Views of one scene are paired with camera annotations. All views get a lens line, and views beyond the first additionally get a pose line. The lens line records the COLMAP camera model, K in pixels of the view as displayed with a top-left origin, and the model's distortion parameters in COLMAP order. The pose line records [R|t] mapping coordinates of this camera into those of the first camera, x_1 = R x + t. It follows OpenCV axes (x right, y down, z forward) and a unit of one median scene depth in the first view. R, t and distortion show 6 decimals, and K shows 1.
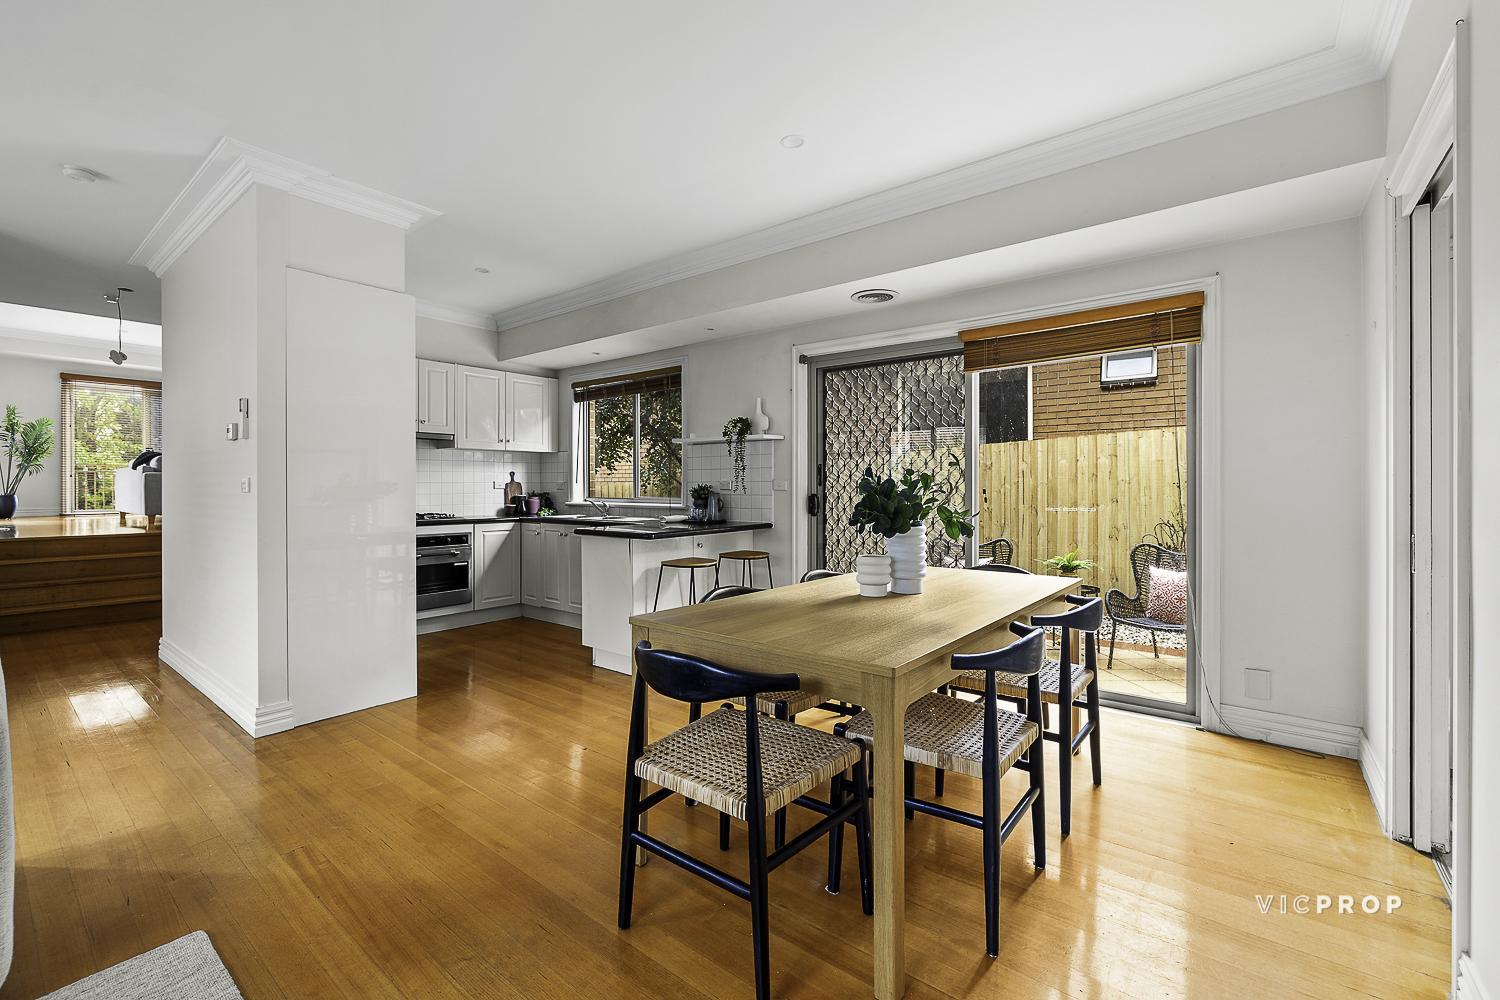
lens RADIAL K [[631.3, 0, 756.4], [0, 631.3, 486.8], [0, 0, 1]] dist [0.002044, 0.000221]
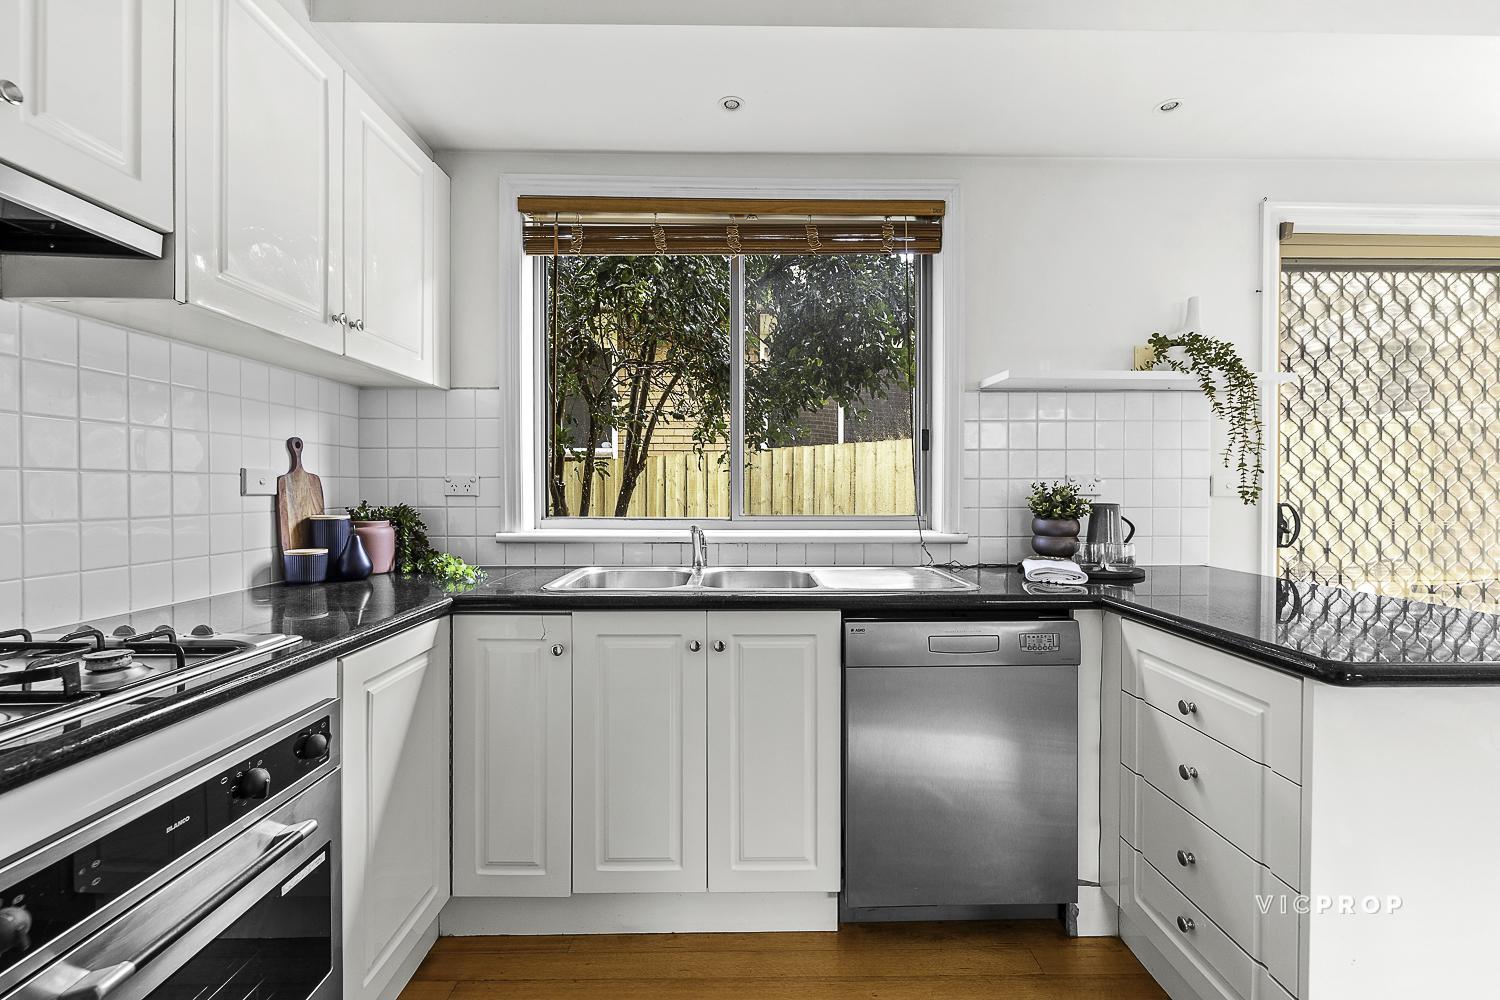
lens RADIAL K [[631.3, 0, 752.4], [0, 631.3, 493.7], [0, 0, 1]] dist [0.002044, 0.000221]
pose [[0.779394, -0.002125, 0.626531, -0.426520], [-0.000156, 0.999994, 0.003585, 0.000954], [-0.626535, -0.002892, 0.779388, 0.665212]]
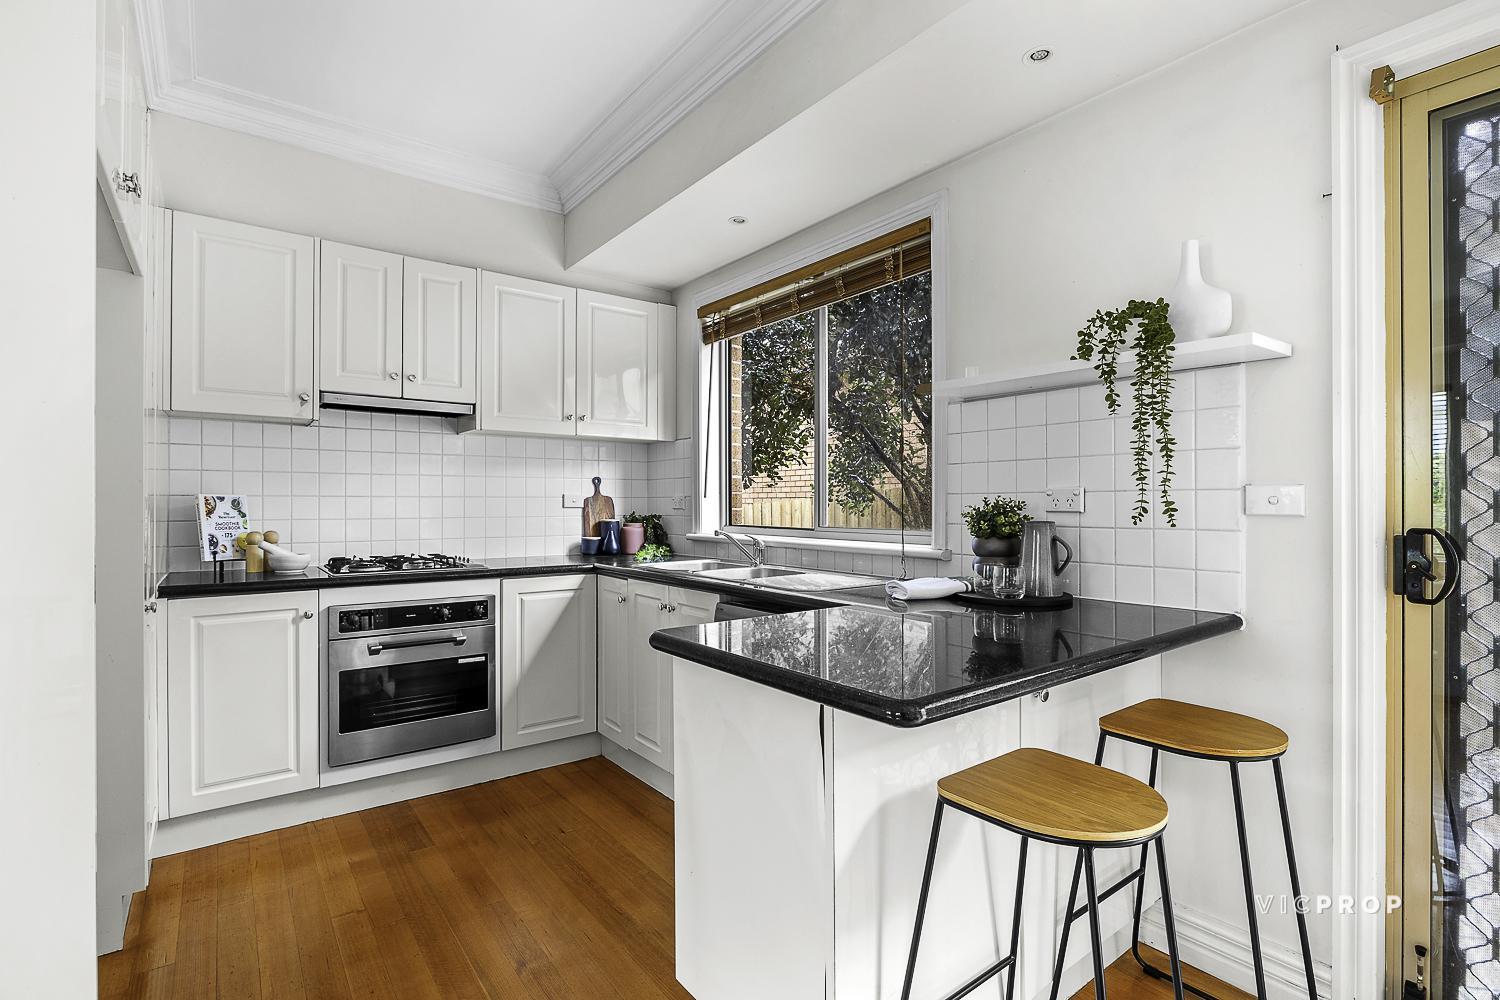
lens RADIAL K [[719.1, 0, 749.8], [0, 719.1, 499.2], [0, 0, 1]] dist [0.000023, -0.000166]
pose [[0.965234, -0.000615, -0.261387, -0.097350], [-0.001529, 0.999967, -0.007997, 0.000037], [0.261383, 0.008119, 0.965201, 0.449498]]
